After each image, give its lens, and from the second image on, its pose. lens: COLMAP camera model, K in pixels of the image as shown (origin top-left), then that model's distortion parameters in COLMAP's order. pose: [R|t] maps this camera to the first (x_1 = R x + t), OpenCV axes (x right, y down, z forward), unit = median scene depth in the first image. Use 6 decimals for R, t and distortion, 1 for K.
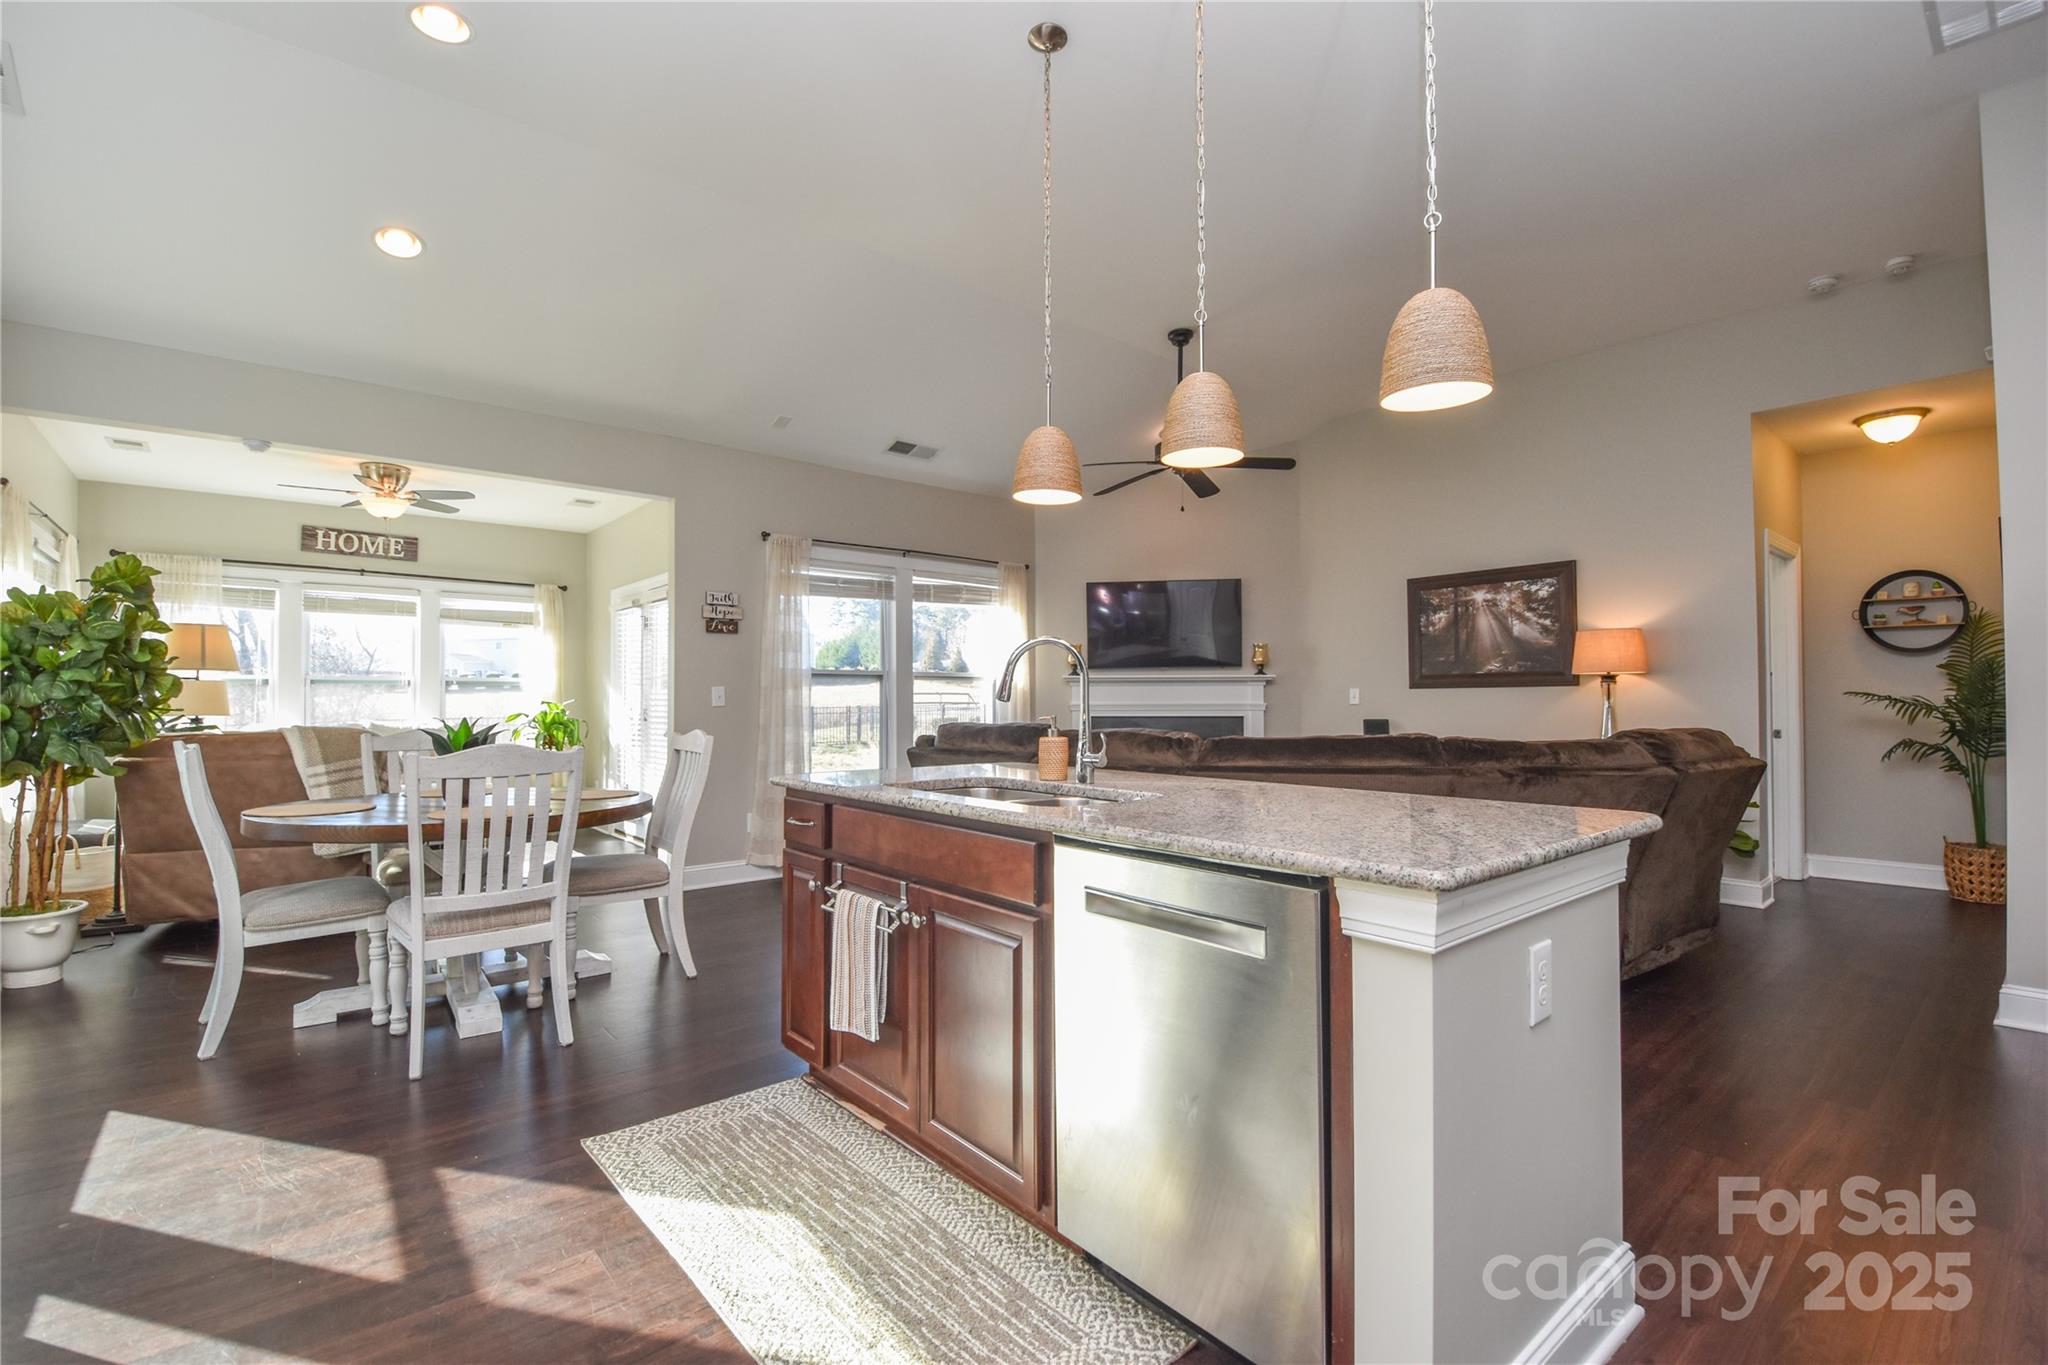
lens RADIAL K [[902.8, 0, 1029.6], [0, 902.8, 684.5], [0, 0, 1]] dist [0.006561, -0.016565]
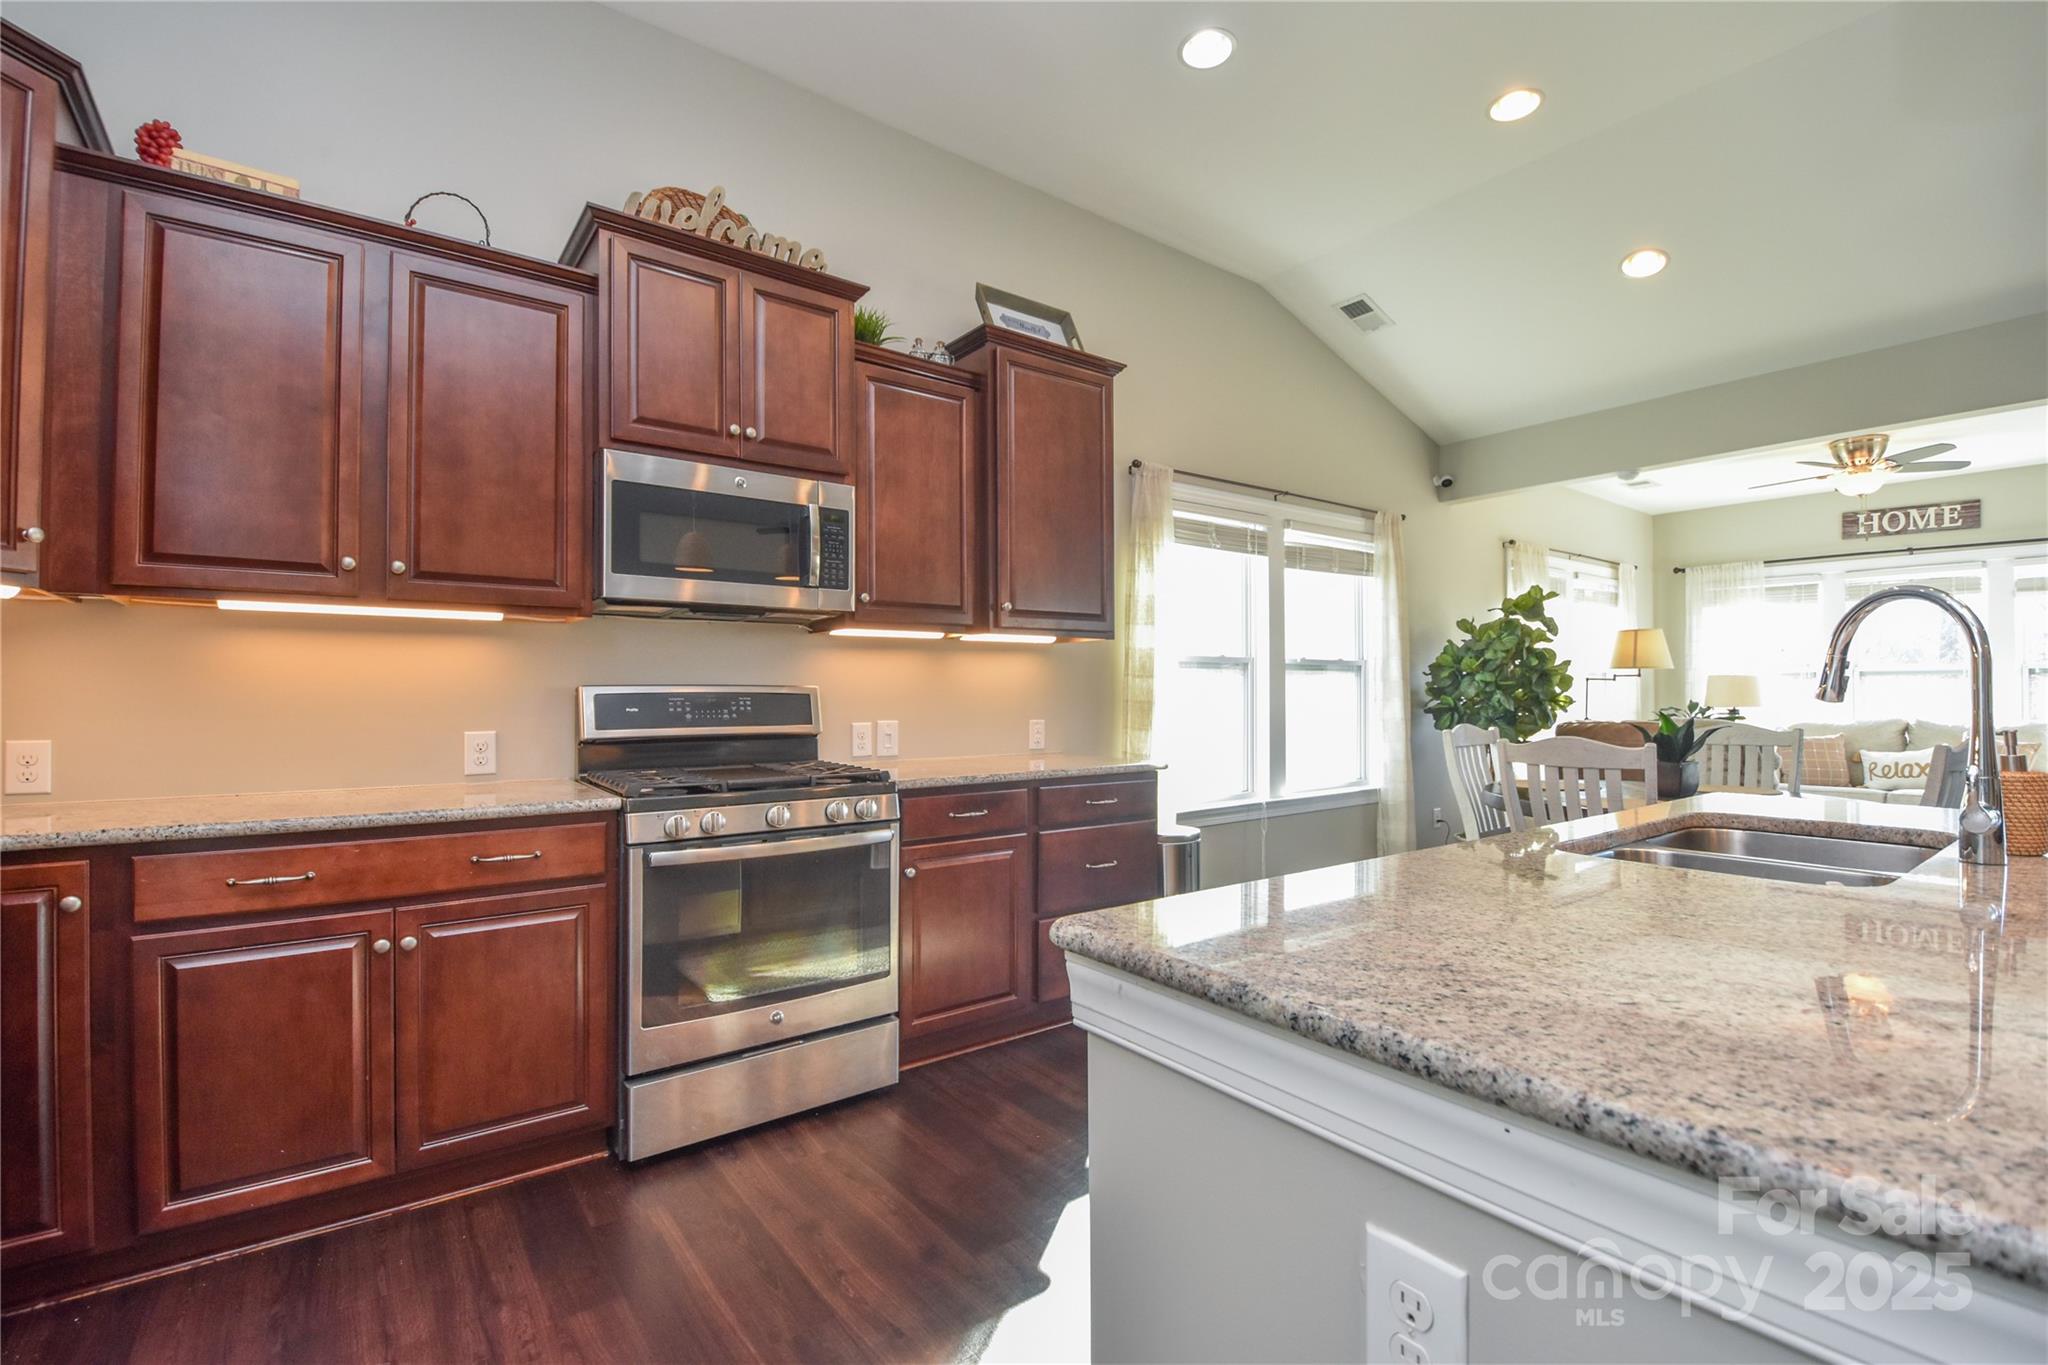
lens RADIAL K [[902.8, 0, 1029.6], [0, 902.8, 684.5], [0, 0, 1]] dist [0.006561, -0.016565]
pose [[-0.054512, -0.009271, -0.998470, 0.245101], [0.019174, 0.999763, -0.010329, 0.001846], [0.998329, -0.019707, -0.054322, 0.200964]]
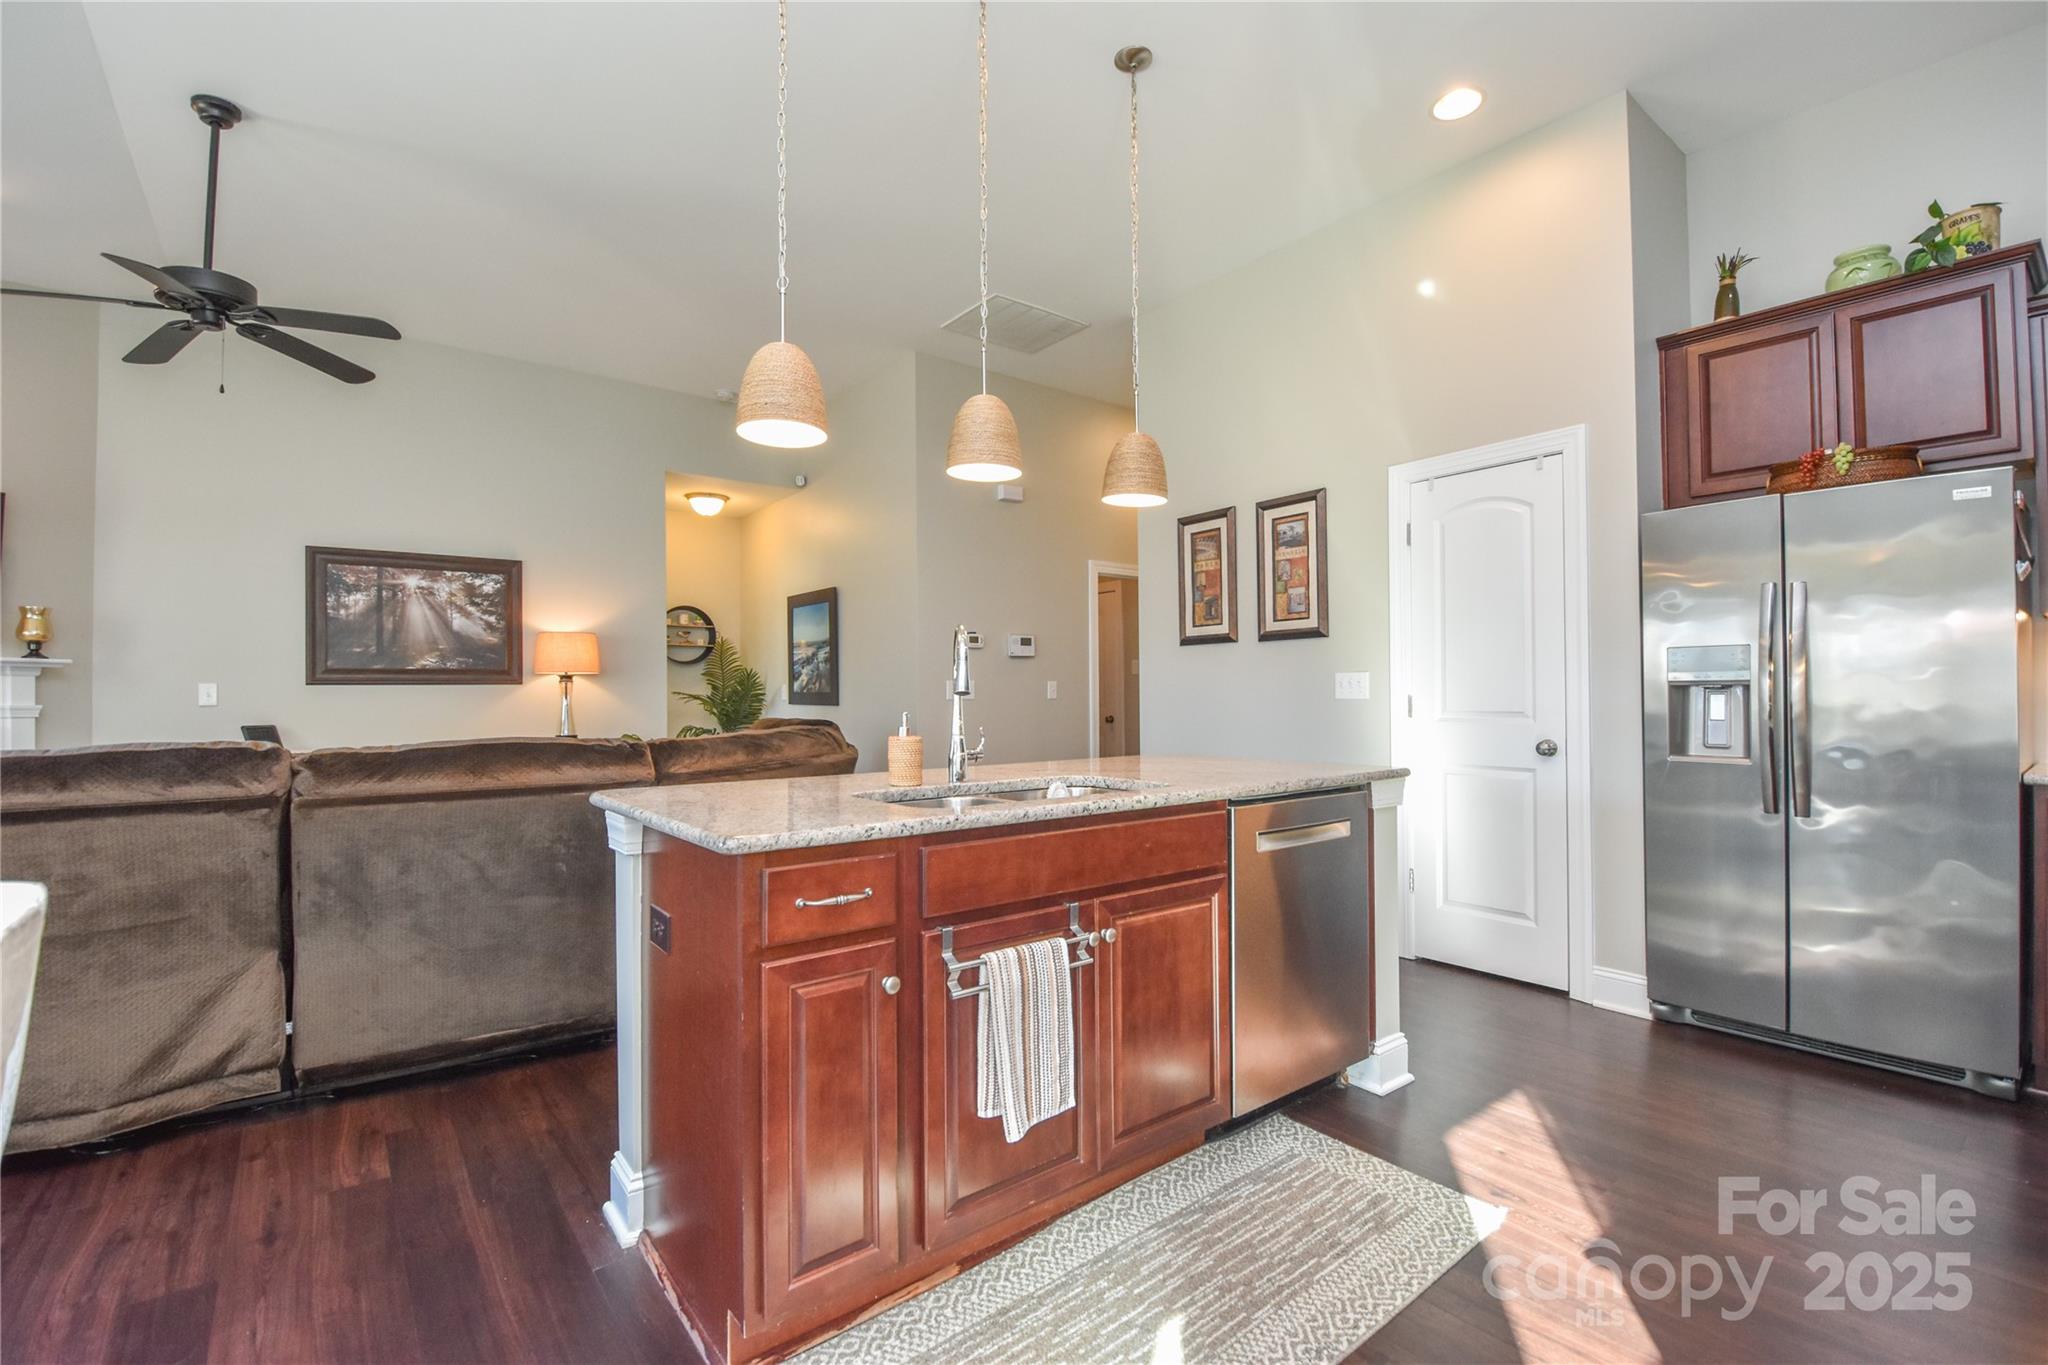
lens RADIAL K [[896.3, 0, 1029.1], [0, 896.3, 692.7], [0, 0, 1]] dist [0.001590, -0.016820]
pose [[0.037444, 0.005257, 0.999285, -0.357157], [-0.012373, 0.999912, -0.004797, 0.007896], [-0.999222, -0.012185, 0.037506, 0.365114]]
